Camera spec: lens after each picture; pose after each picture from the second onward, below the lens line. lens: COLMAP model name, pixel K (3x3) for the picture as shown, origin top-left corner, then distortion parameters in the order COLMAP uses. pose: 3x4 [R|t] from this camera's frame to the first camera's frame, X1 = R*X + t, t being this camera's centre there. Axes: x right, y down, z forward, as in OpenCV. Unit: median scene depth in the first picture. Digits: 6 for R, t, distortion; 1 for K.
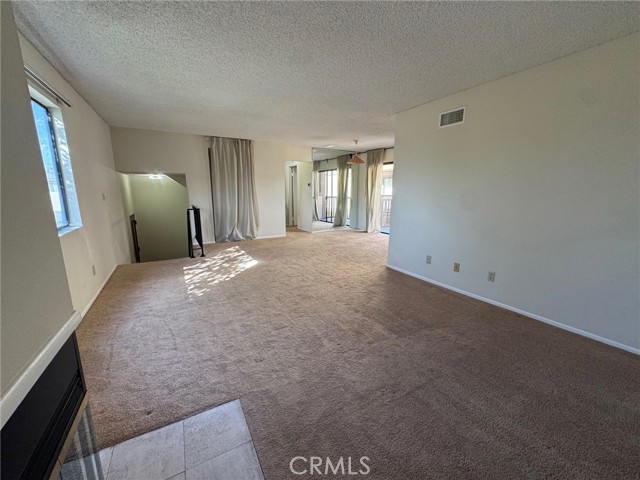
lens RADIAL K [[255.0, 0, 317.7], [0, 255.0, 240.7], [0, 0, 1]] dist [0.002197, 0.000880]
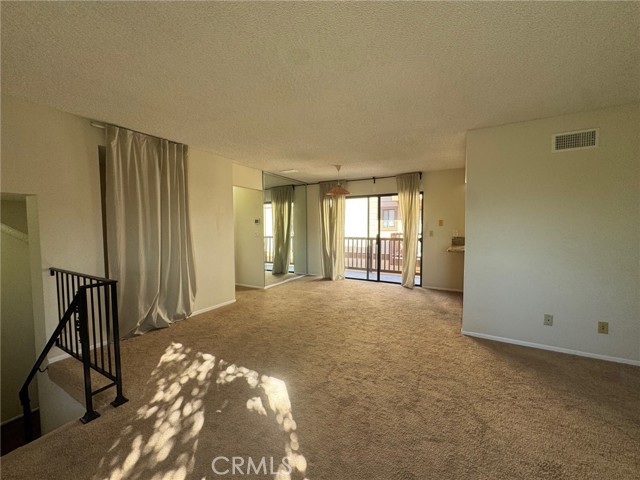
lens RADIAL K [[255.0, 0, 318.2], [0, 255.0, 240.8], [0, 0, 1]] dist [0.002197, 0.000880]
pose [[0.860793, -0.037406, 0.507579, -0.323986], [0.108432, 0.987878, -0.111084, -0.090555], [-0.497271, 0.150658, 0.854414, 0.413422]]
